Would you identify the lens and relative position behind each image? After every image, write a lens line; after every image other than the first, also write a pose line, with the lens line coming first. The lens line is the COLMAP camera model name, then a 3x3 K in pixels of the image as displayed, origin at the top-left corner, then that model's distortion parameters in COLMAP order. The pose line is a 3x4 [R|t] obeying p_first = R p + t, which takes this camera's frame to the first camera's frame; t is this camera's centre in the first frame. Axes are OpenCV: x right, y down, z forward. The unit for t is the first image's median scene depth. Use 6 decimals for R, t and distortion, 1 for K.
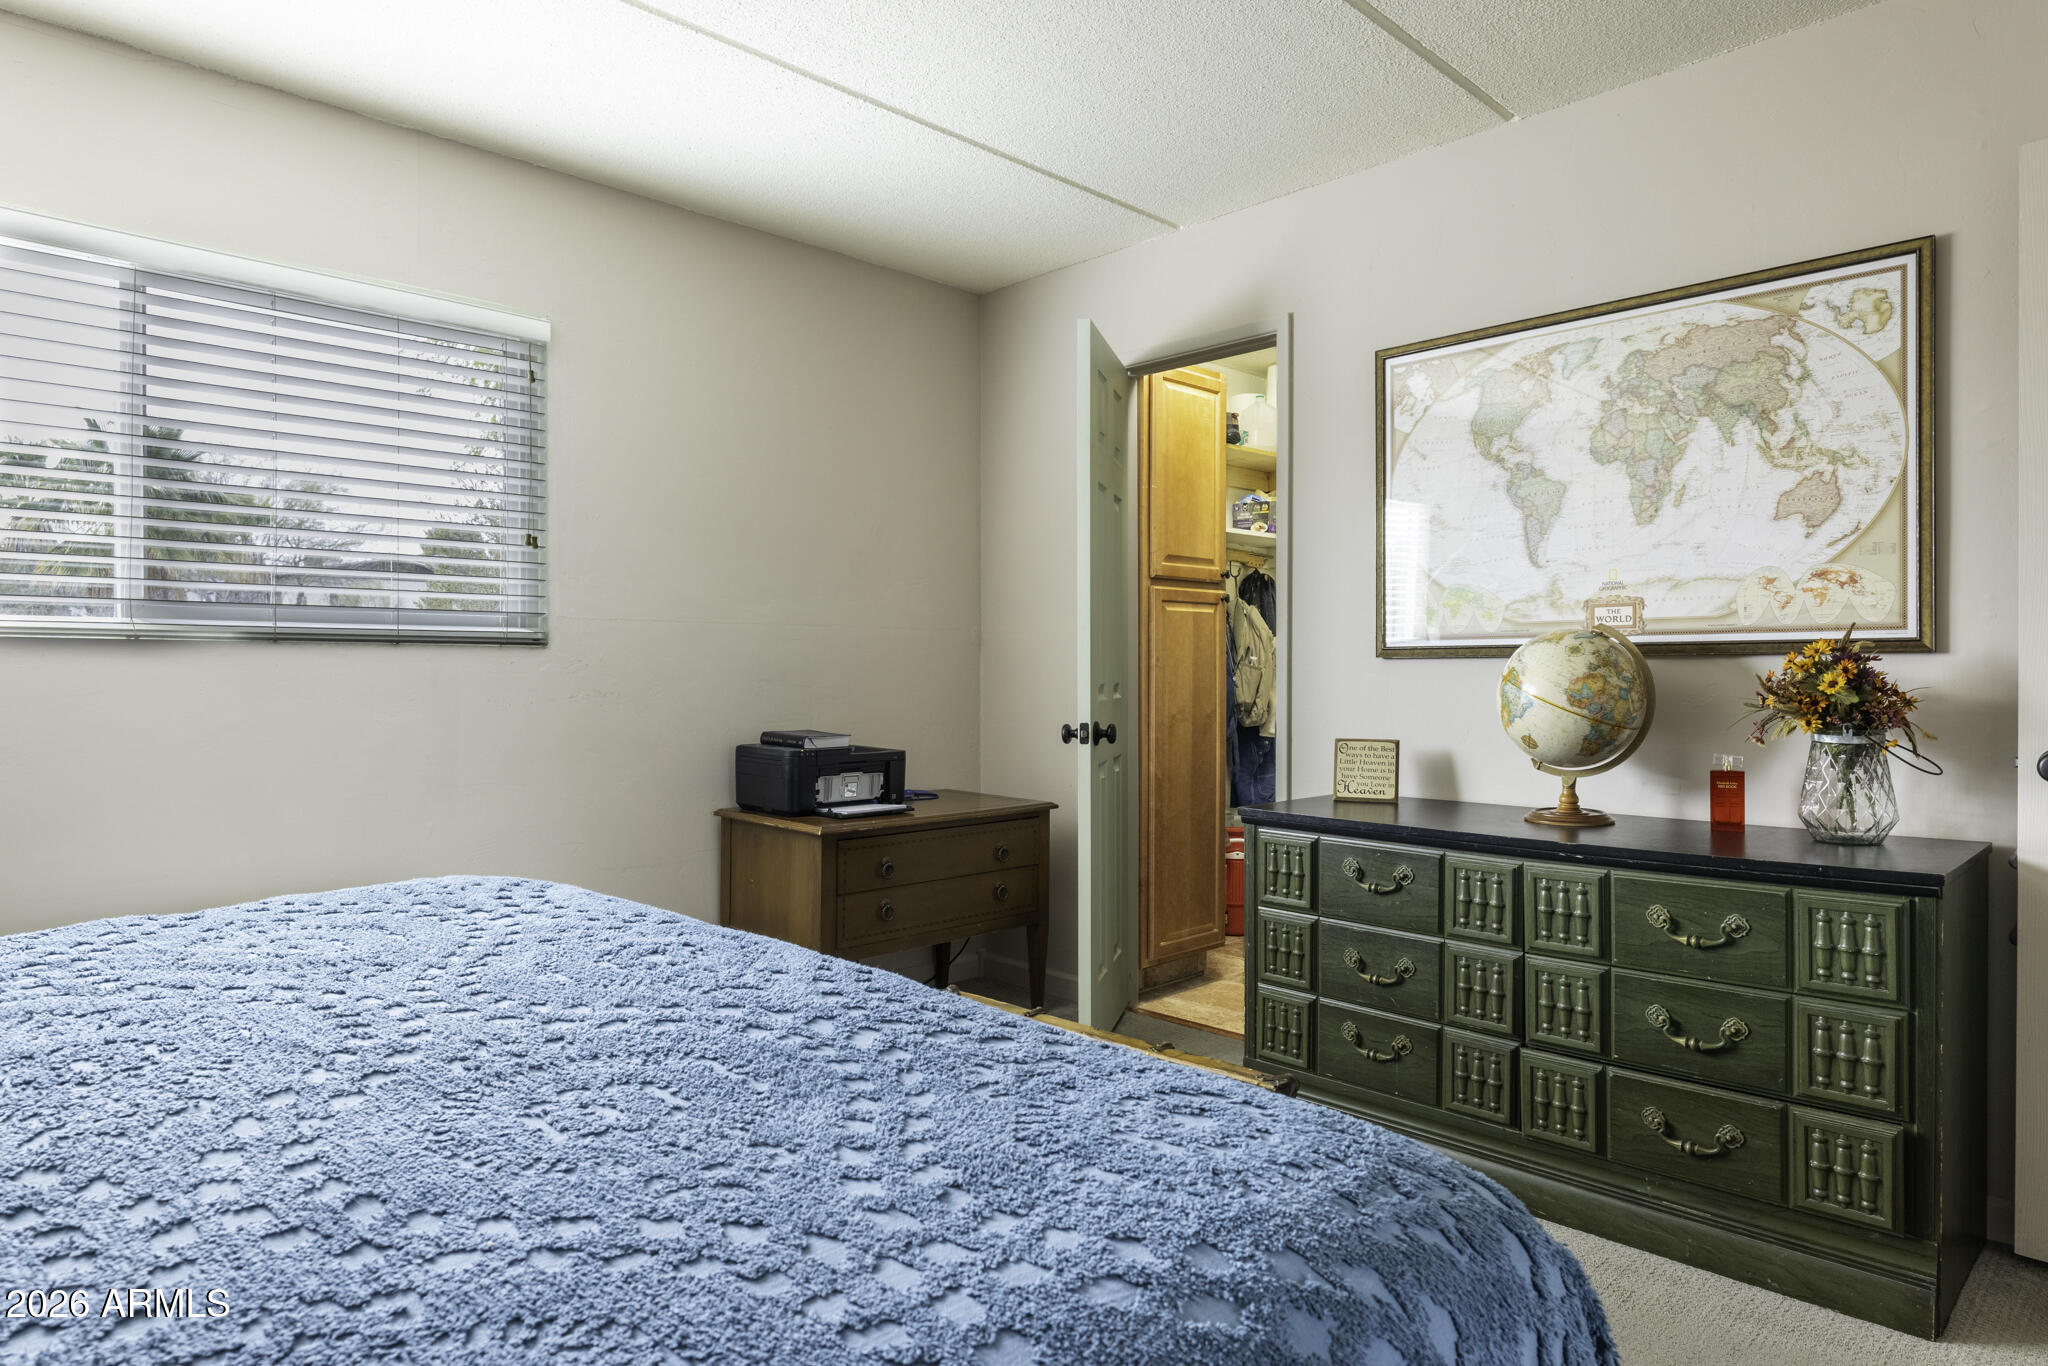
lens RADIAL K [[1211.1, 0, 1028.1], [0, 1211.1, 679.2], [0, 0, 1]] dist [-0.012378, 0.003658]
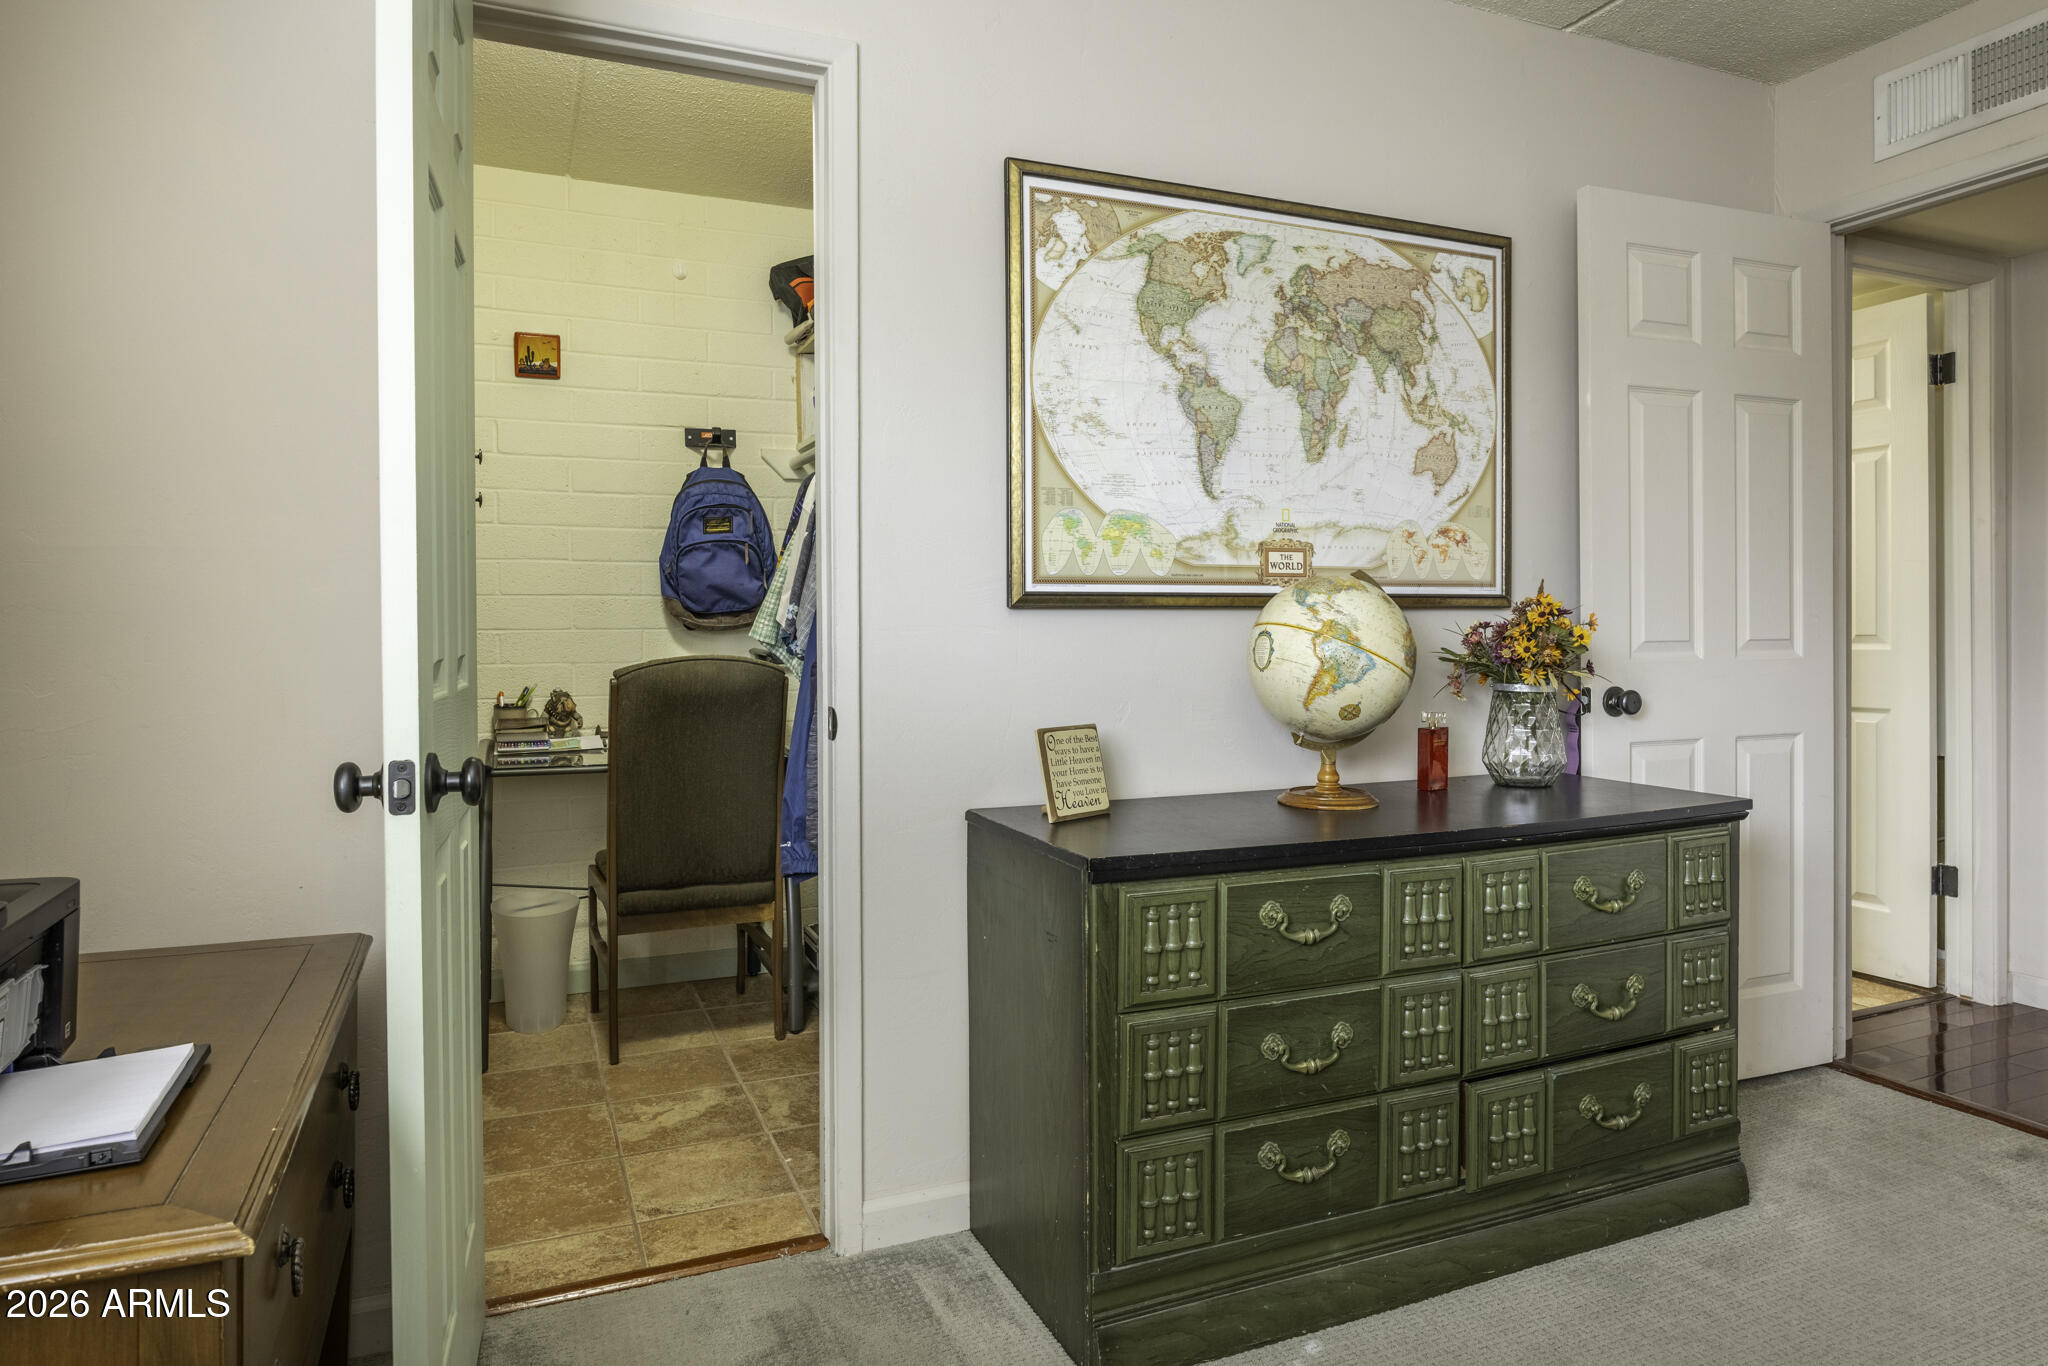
lens RADIAL K [[1211.1, 0, 1025.4], [0, 1211.1, 647.7], [0, 0, 1]] dist [-0.012378, 0.003658]
pose [[0.367884, -0.018610, 0.929686, -0.409087], [0.009674, 0.999822, 0.016186, -0.006771], [-0.929822, 0.003039, 0.367998, 0.871442]]
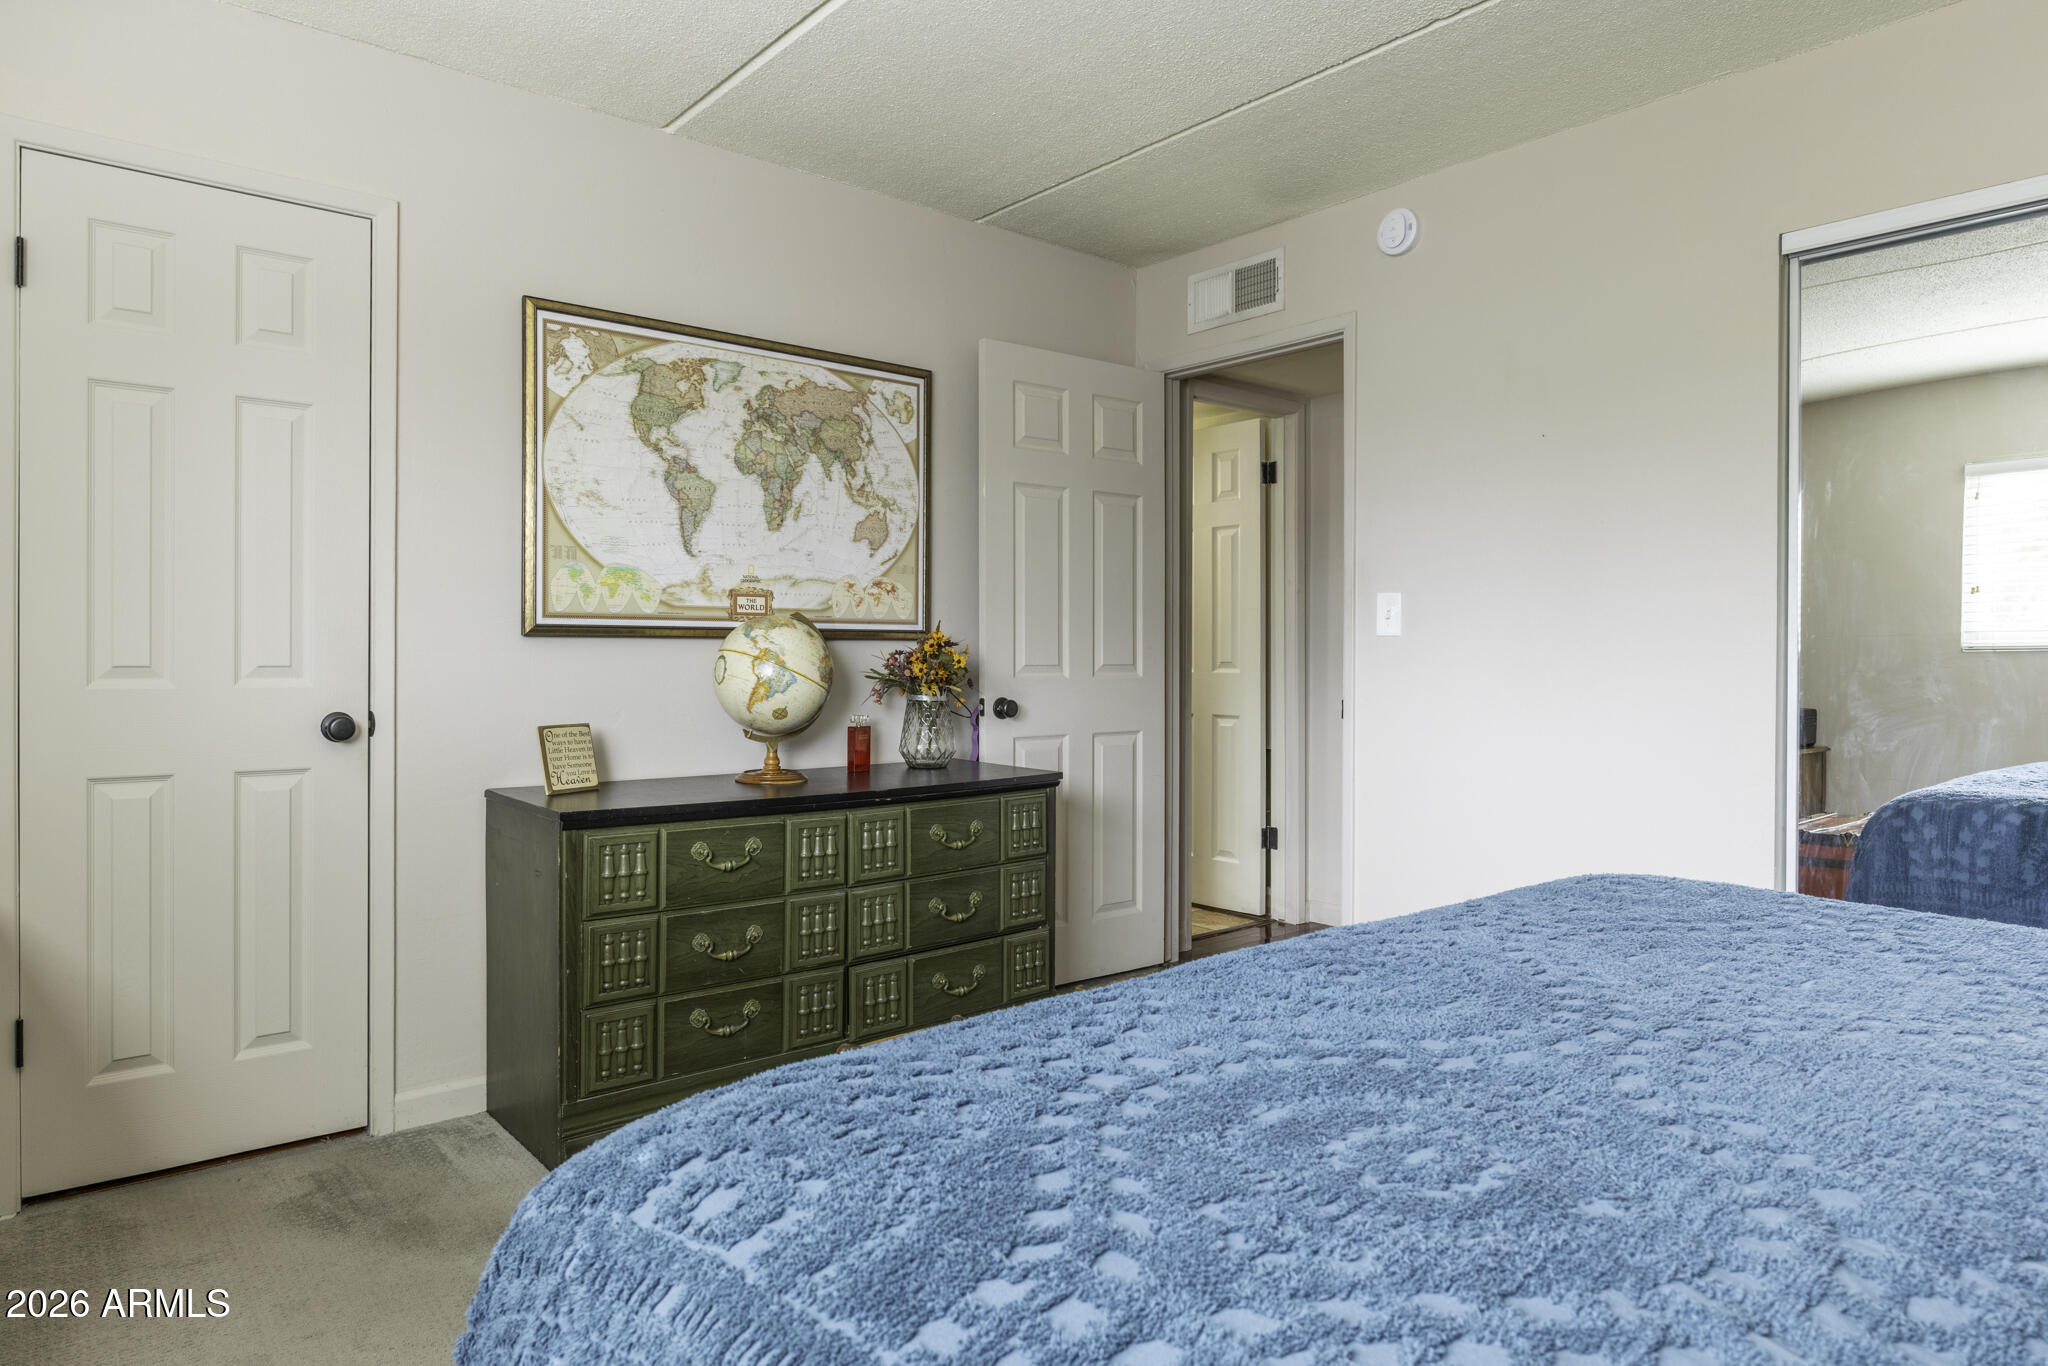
lens RADIAL K [[1211.1, 0, 1025.6], [0, 1211.1, 663.5], [0, 0, 1]] dist [-0.012378, 0.003658]
pose [[0.076897, -0.012604, 0.996959, -0.688610], [-0.002241, 0.999915, 0.012814, -0.010747], [-0.997037, -0.003219, 0.076862, 0.655307]]
